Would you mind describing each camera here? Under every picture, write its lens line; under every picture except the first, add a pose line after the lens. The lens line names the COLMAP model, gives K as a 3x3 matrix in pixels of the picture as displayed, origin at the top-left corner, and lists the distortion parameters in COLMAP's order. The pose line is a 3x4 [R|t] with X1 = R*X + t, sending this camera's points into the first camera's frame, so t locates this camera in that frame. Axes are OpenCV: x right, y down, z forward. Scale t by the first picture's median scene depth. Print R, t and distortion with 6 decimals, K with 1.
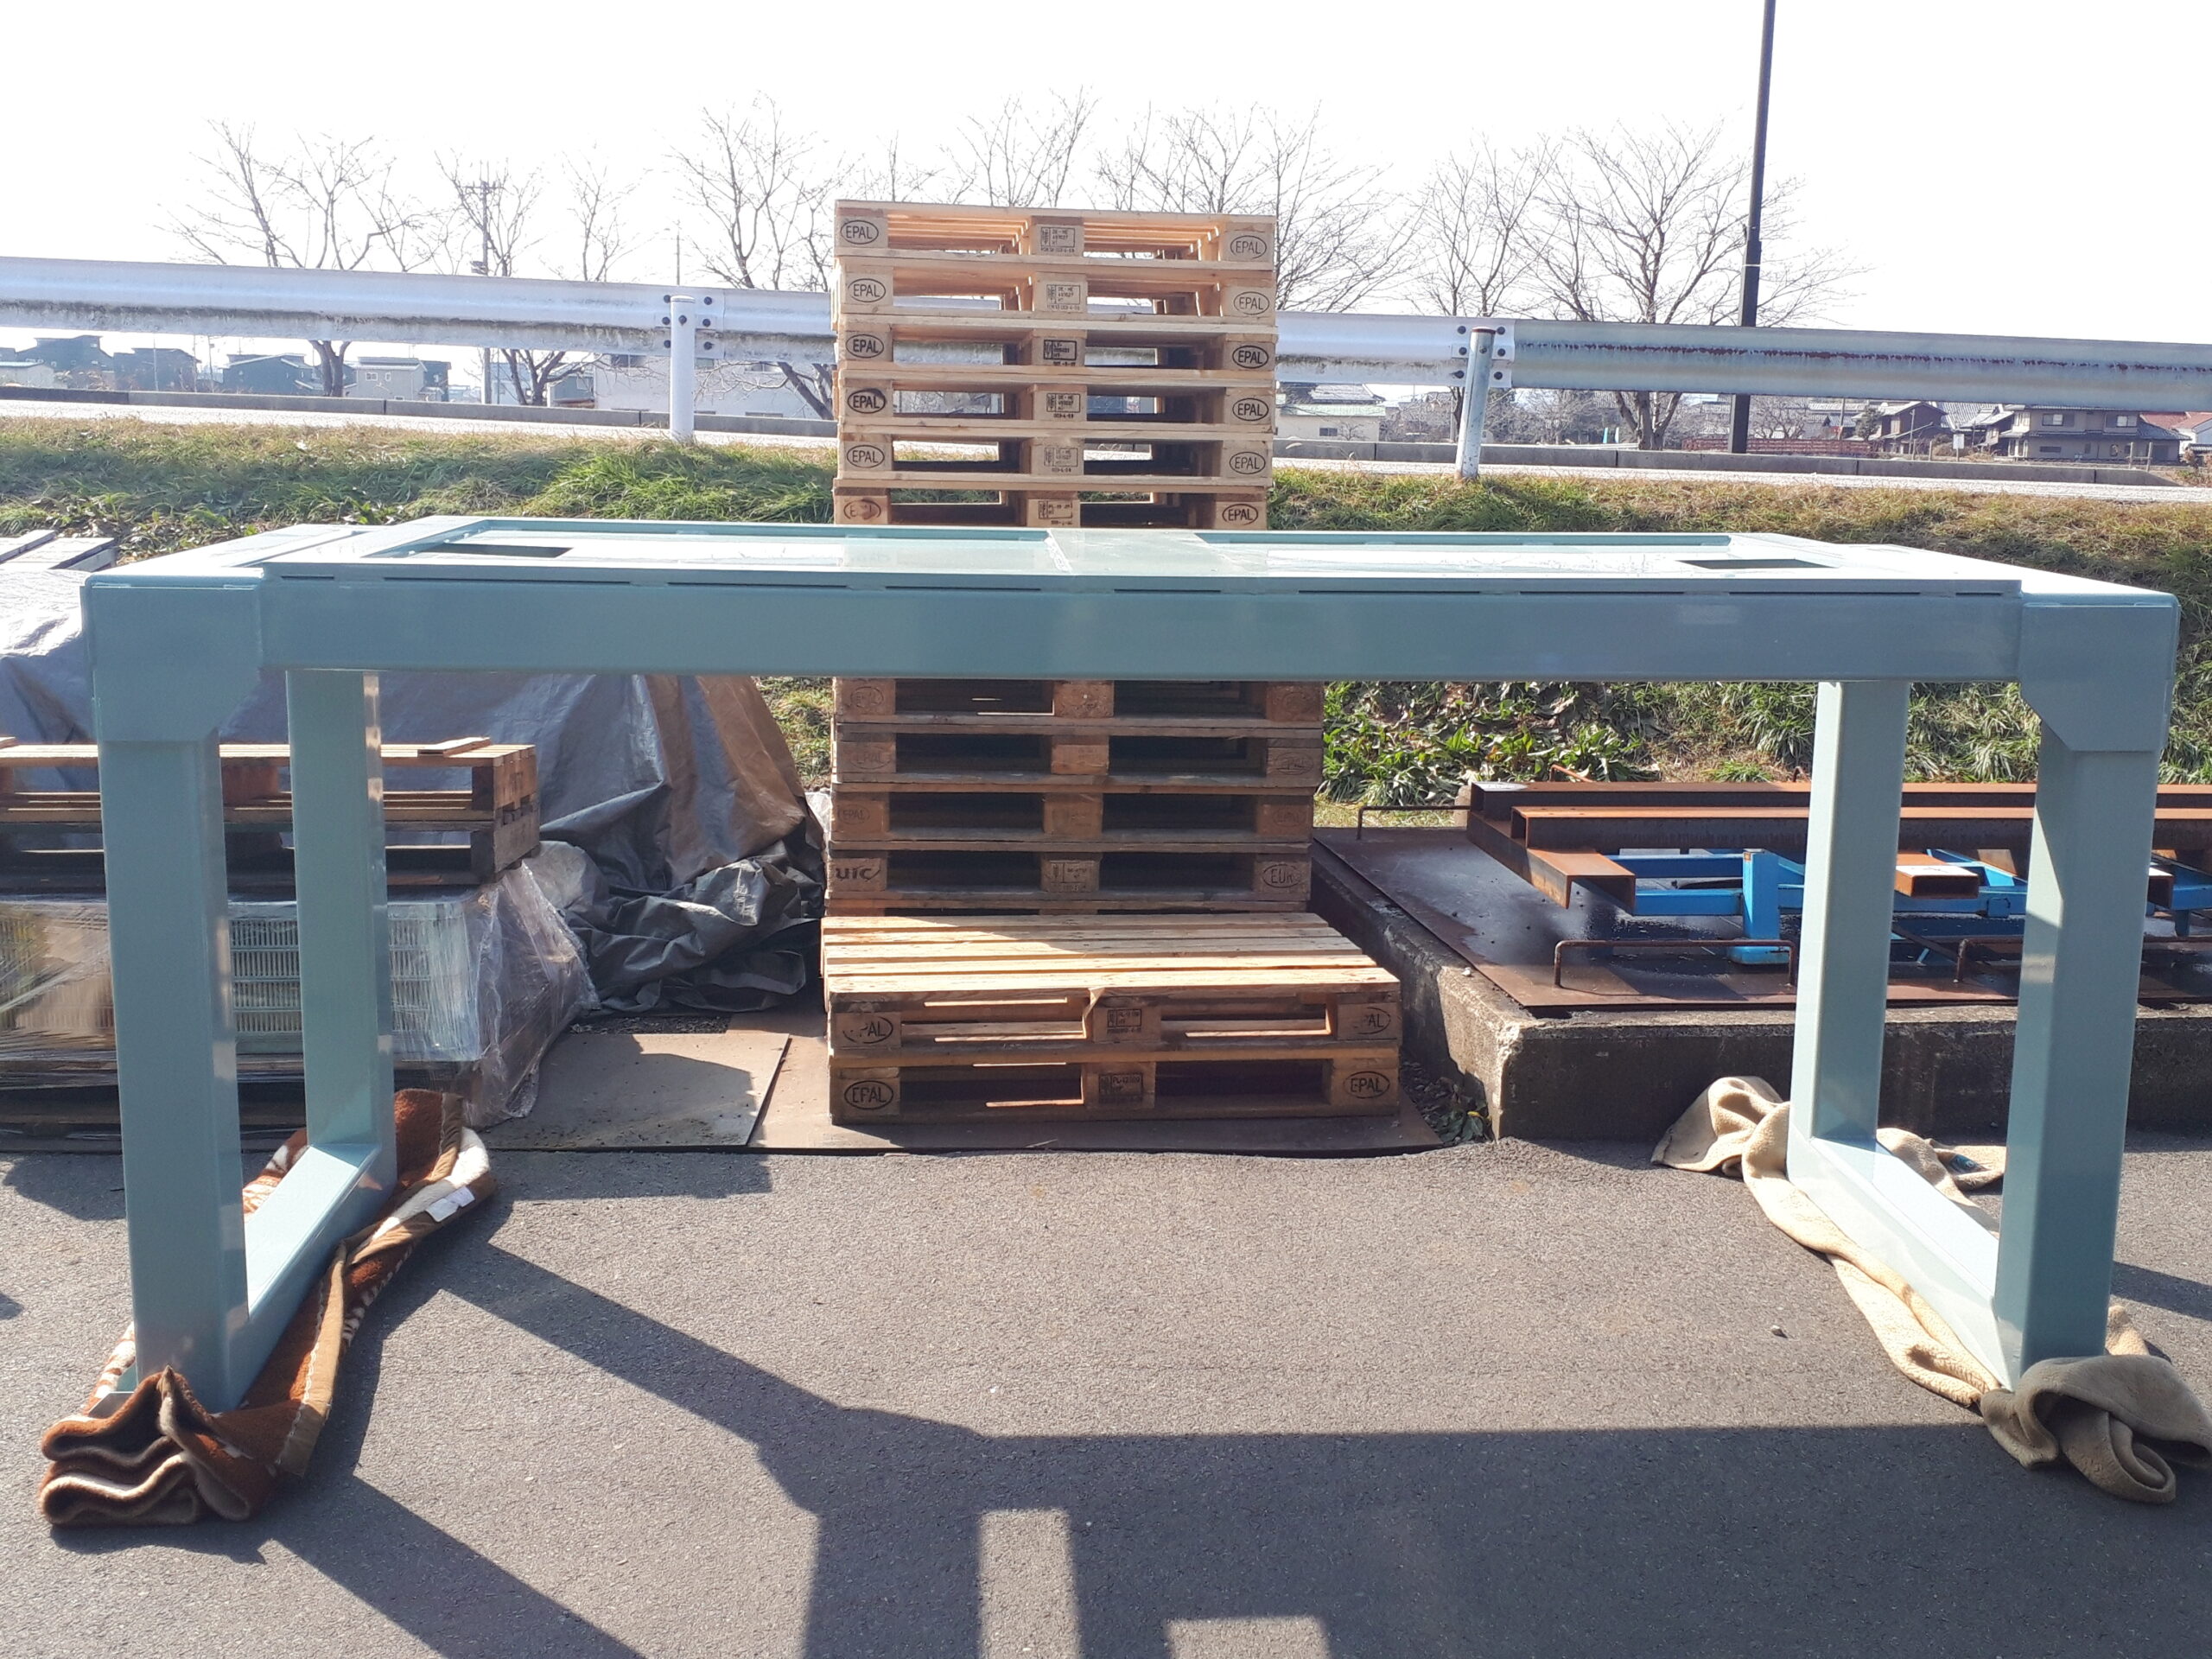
lens RADIAL K [[2310.2, 0, 1160.7], [0, 2310.2, 826.3], [0, 0, 1]] dist [0.249835, -0.707911]
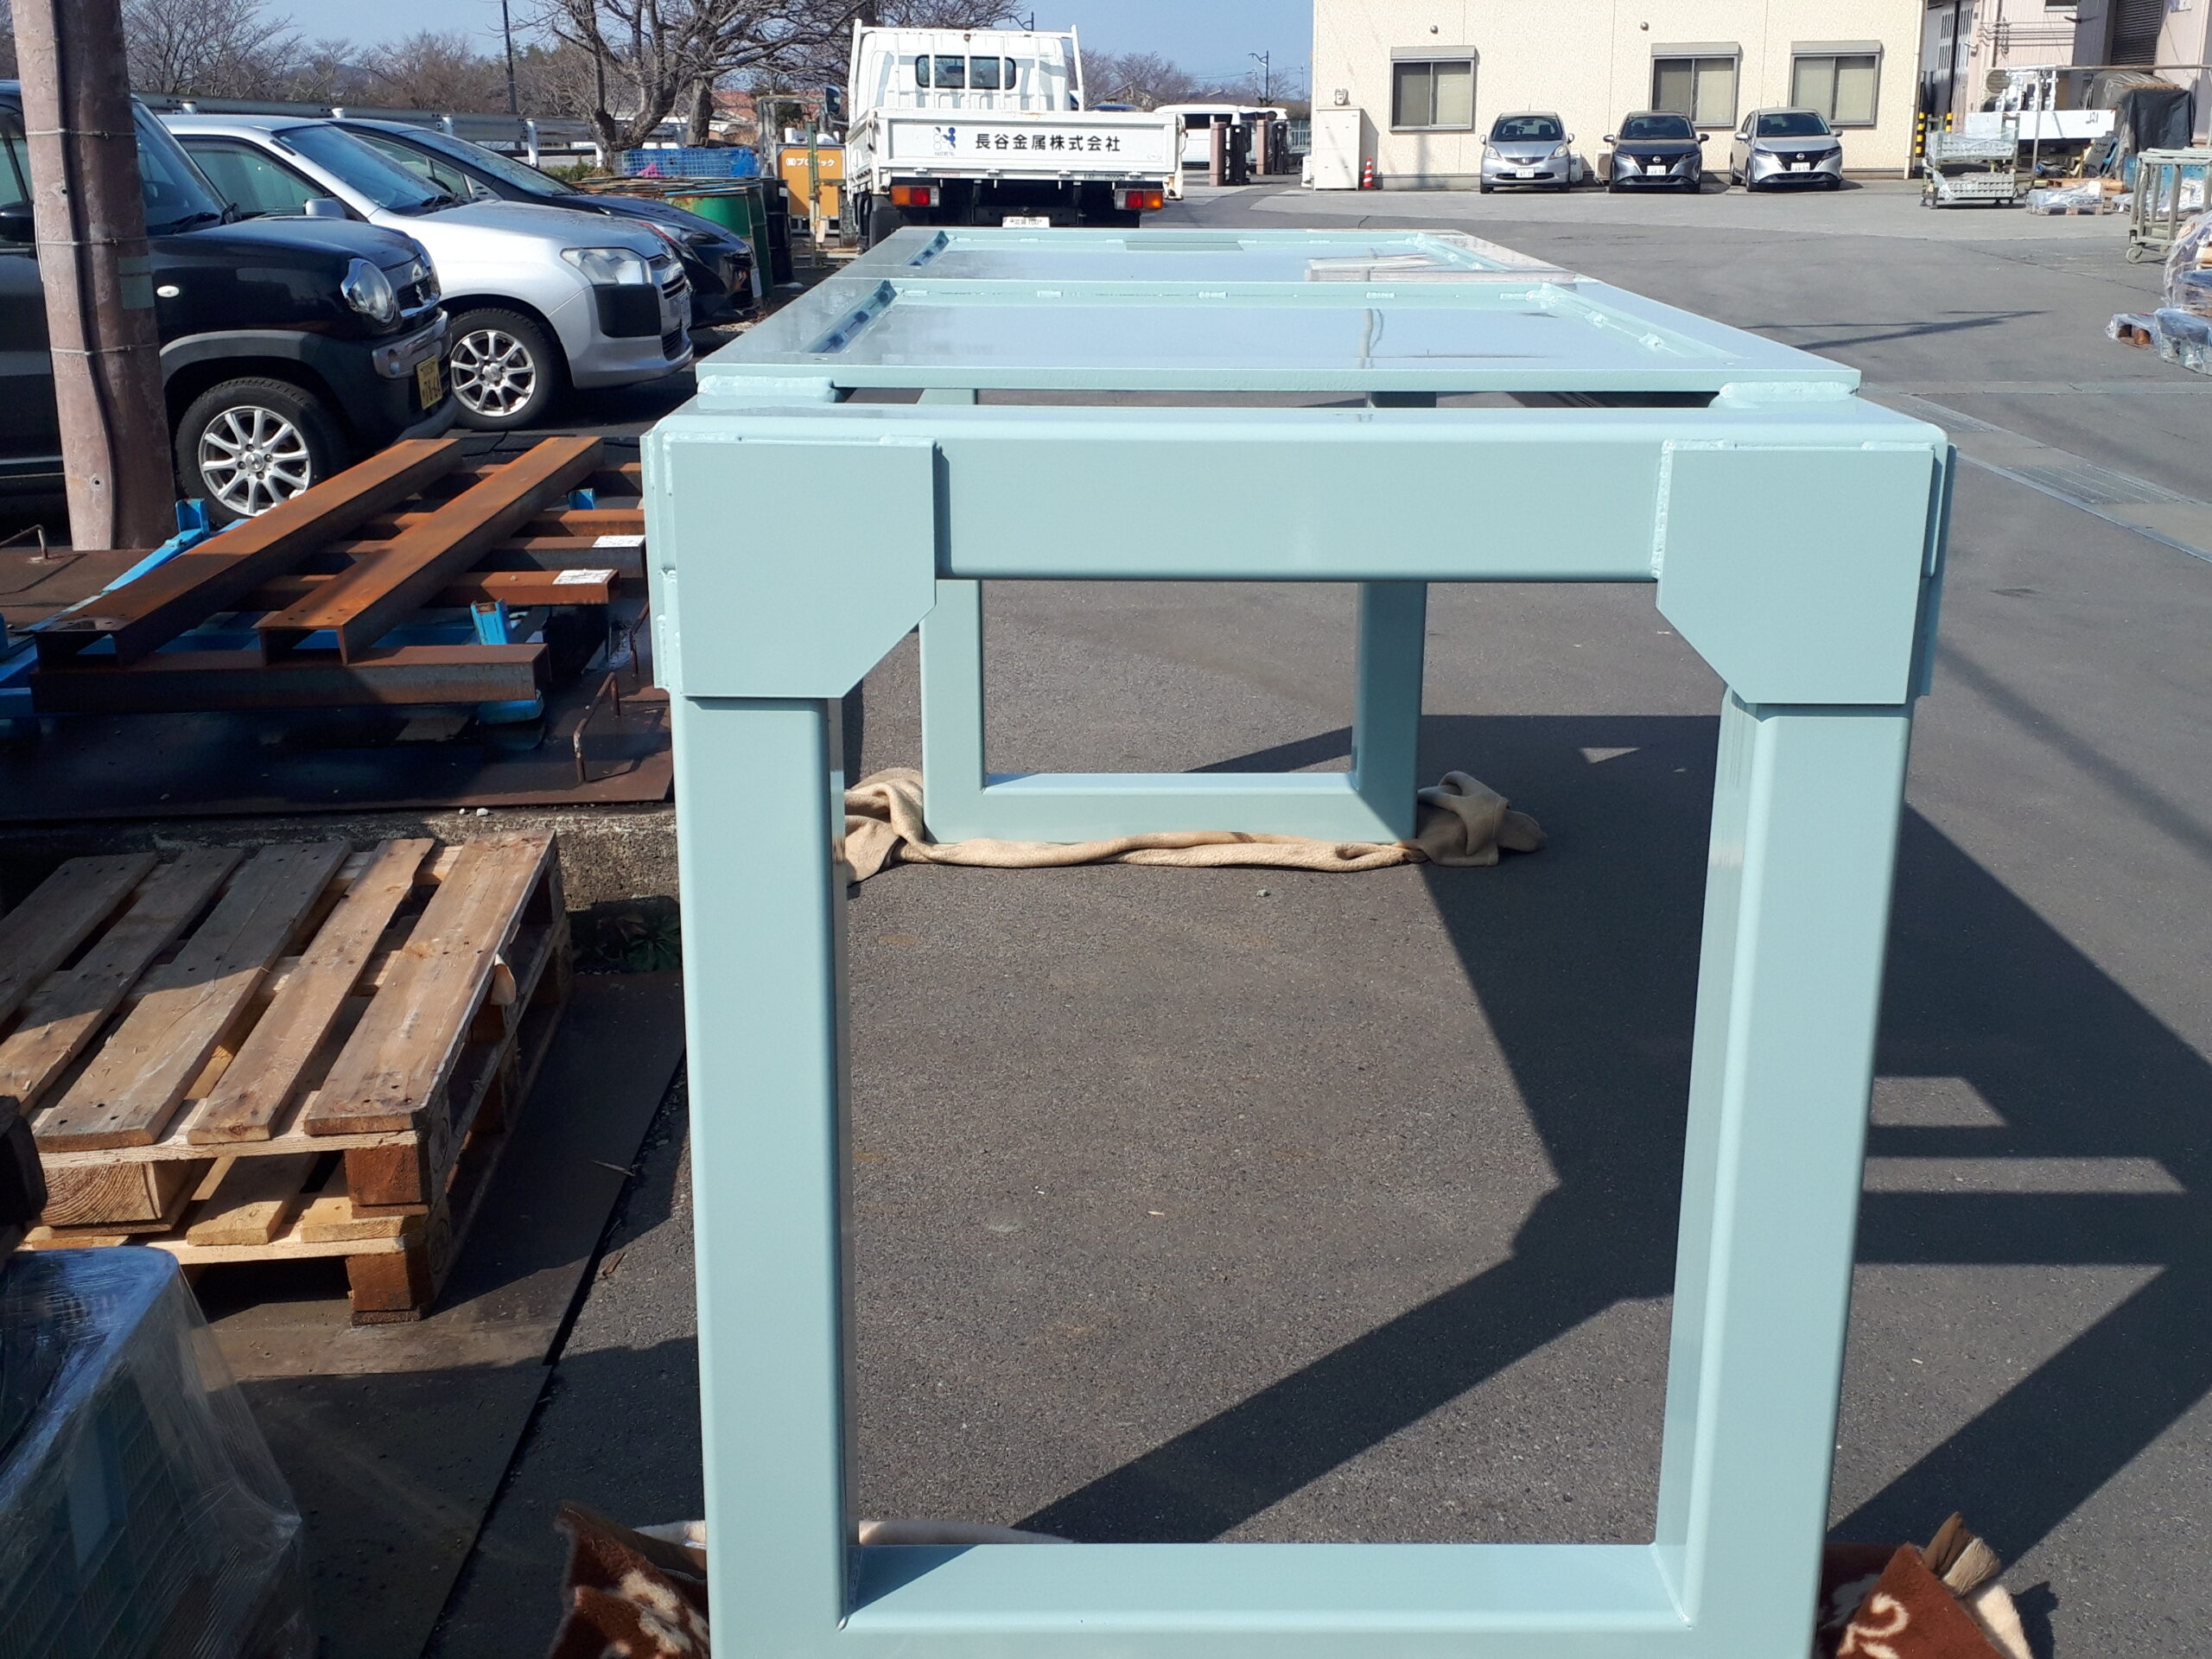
lens RADIAL K [[2345.8, 0, 1139.6], [0, 2345.8, 793.3], [0, 0, 1]] dist [0.169834, -0.405447]
pose [[0.053146, -0.296193, 0.953648, -0.579823], [0.179937, 0.942207, 0.282612, -0.122570], [-0.982241, 0.156577, 0.103371, 0.618900]]
